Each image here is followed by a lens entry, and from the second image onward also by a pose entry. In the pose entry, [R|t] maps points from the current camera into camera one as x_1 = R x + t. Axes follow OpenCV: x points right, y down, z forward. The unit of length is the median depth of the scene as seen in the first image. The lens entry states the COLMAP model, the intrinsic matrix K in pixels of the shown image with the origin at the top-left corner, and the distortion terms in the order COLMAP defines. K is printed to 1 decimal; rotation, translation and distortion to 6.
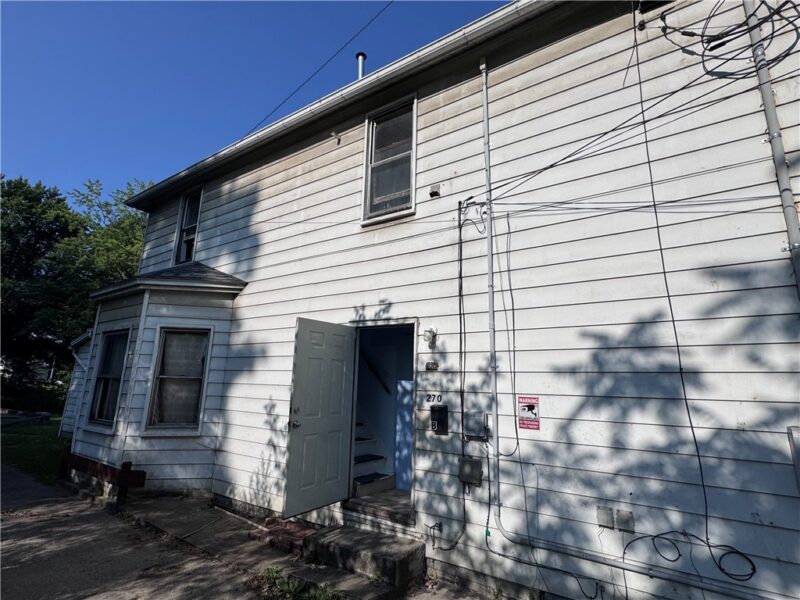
lens RADIAL K [[396.9, 0, 400.0], [0, 396.9, 300.0], [0, 0, 1]] dist [-0.002211, -0.000219]
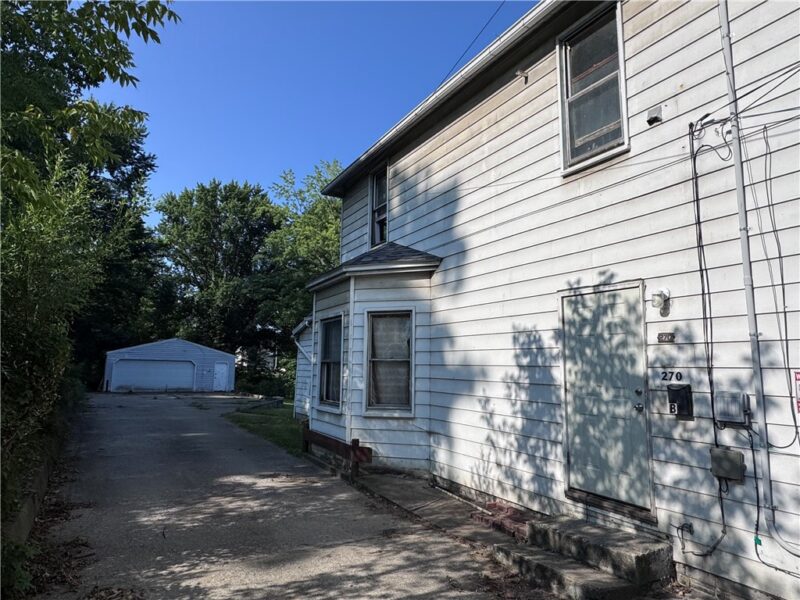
lens RADIAL K [[493.1, 0, 400.0], [0, 493.1, 300.0], [0, 0, 1]] dist [0.000407, 0.000553]
pose [[0.893851, -0.076797, -0.441737, 0.036115], [0.107664, 0.993160, 0.045194, -0.010828], [0.435245, -0.087956, 0.896005, -0.106282]]
